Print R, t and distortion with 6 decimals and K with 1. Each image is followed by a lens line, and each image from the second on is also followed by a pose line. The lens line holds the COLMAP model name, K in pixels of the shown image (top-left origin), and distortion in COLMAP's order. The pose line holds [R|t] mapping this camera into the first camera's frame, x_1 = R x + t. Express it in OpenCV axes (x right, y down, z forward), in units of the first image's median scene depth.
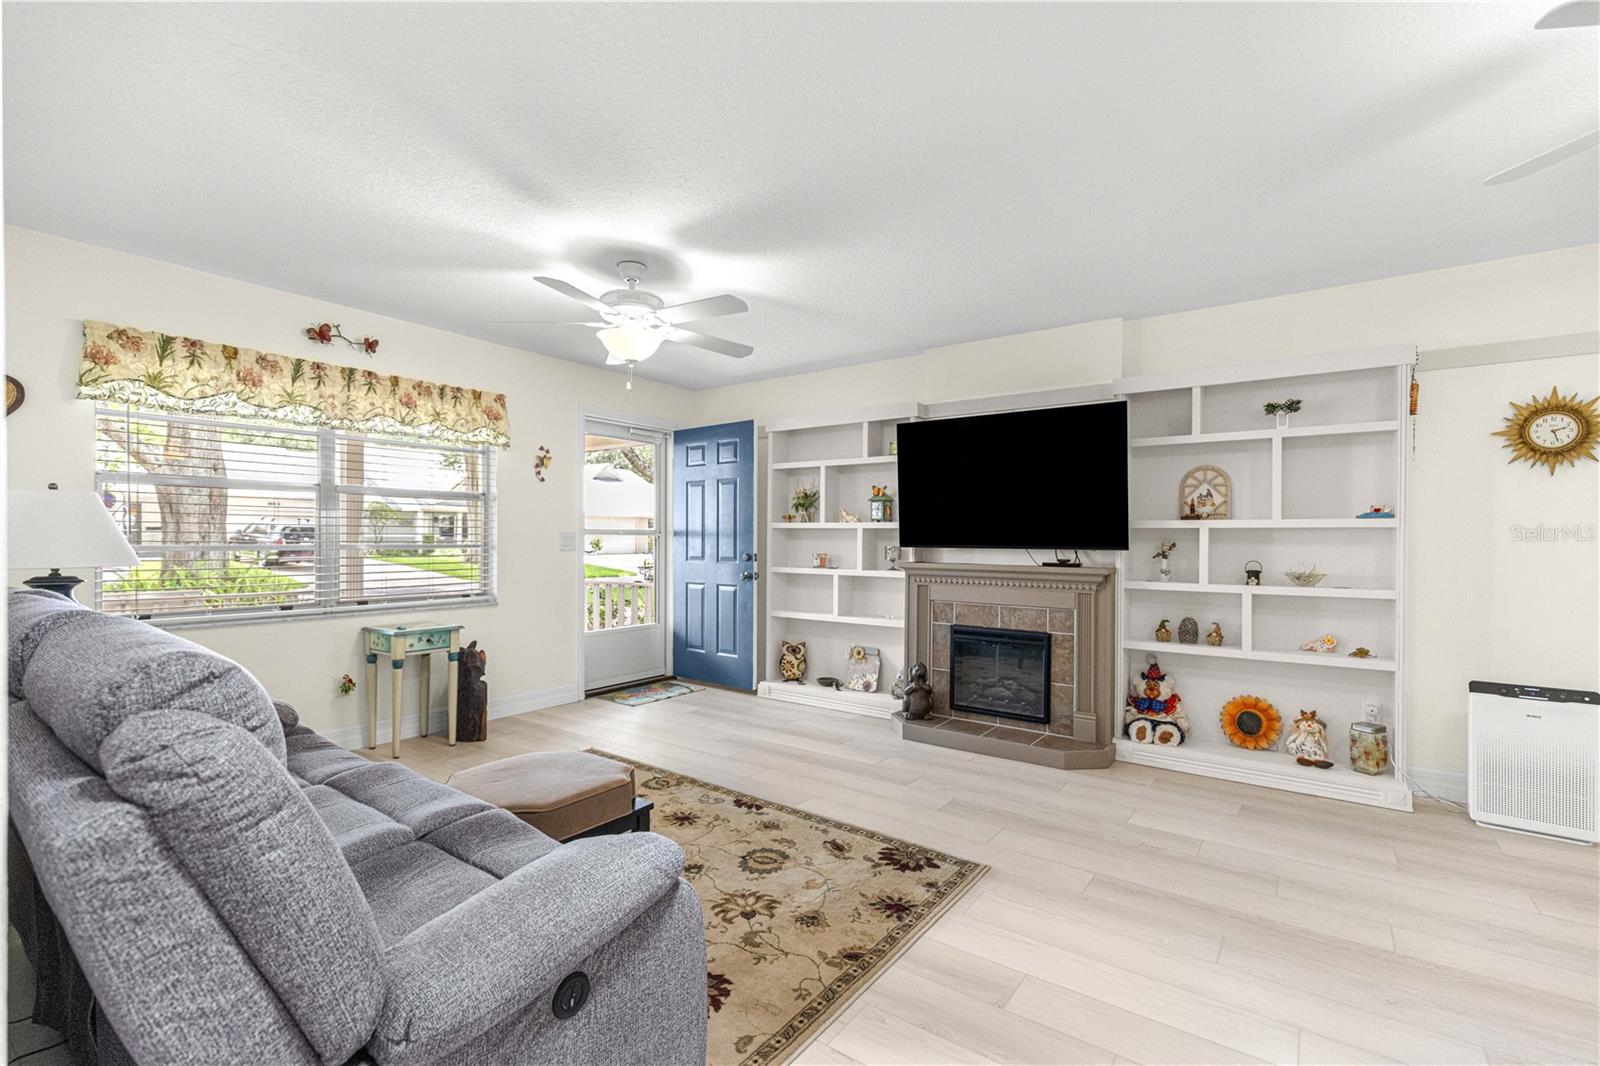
lens RADIAL K [[715.4, 0, 801.7], [0, 715.4, 545.8], [0, 0, 1]] dist [0.003095, 0.000201]
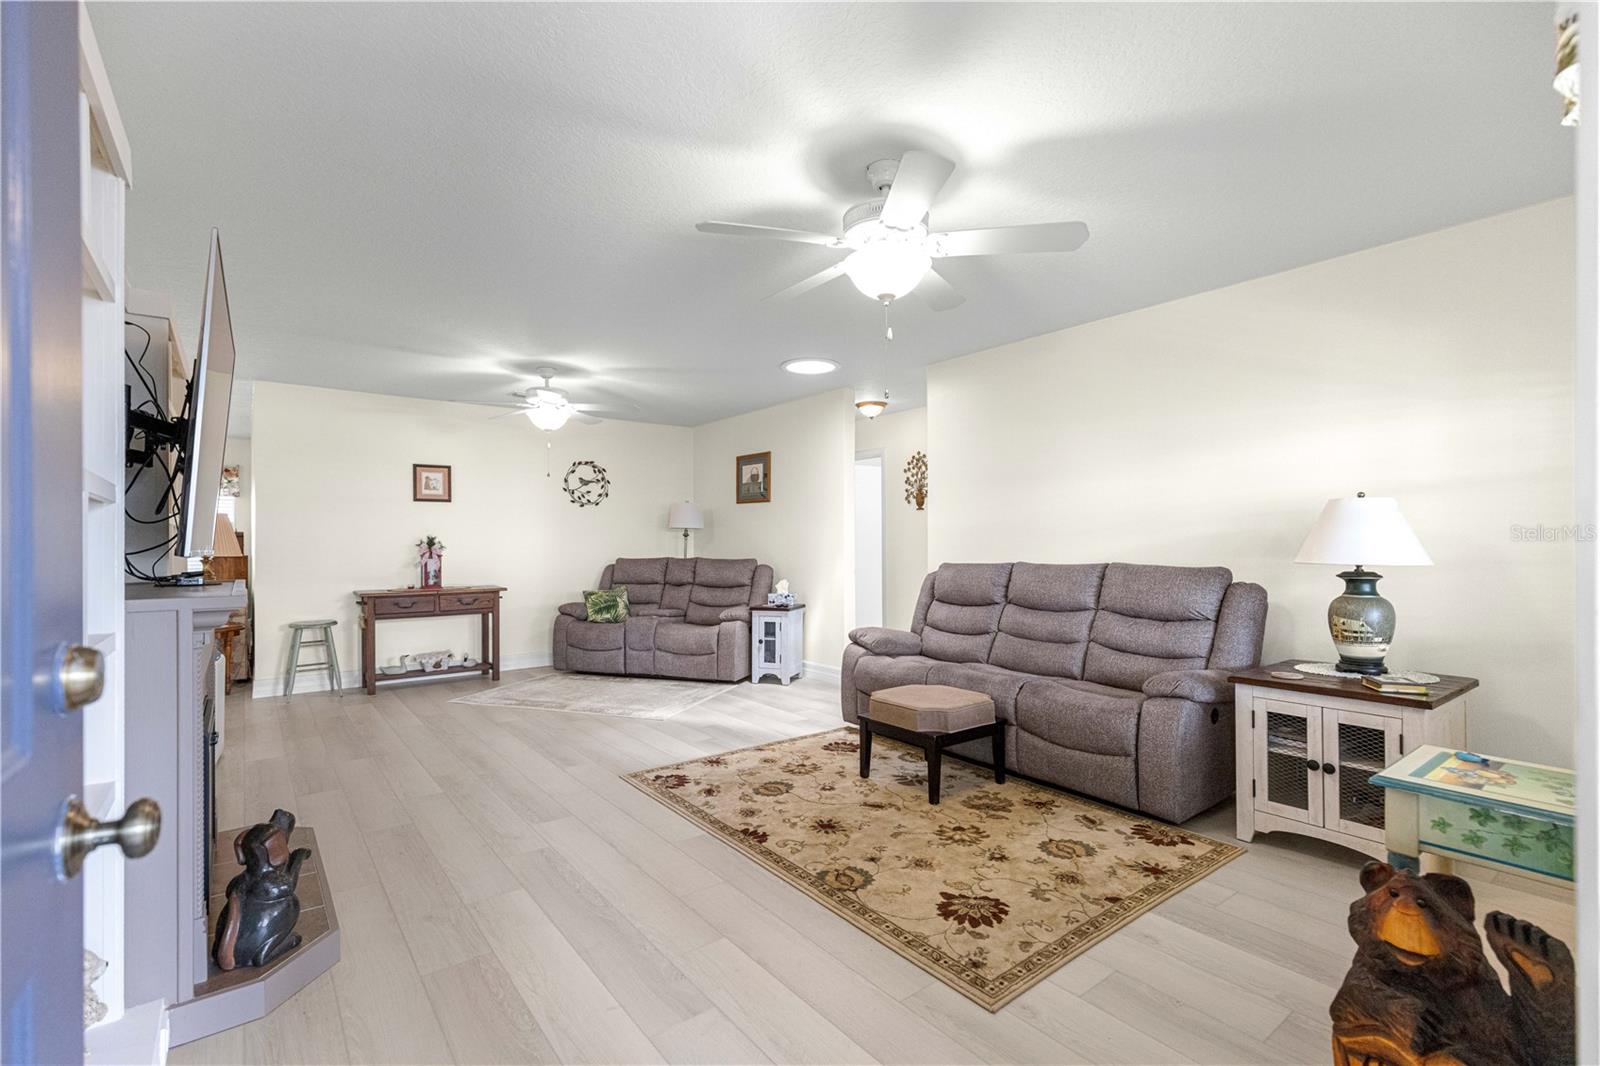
lens RADIAL K [[715.4, 0, 801.7], [0, 715.4, 545.8], [0, 0, 1]] dist [0.003095, 0.000201]
pose [[-0.959555, -0.002009, 0.281514, -0.362323], [0.000616, 0.999957, 0.009238, -0.008074], [-0.281520, 0.009038, -0.959513, 1.735607]]
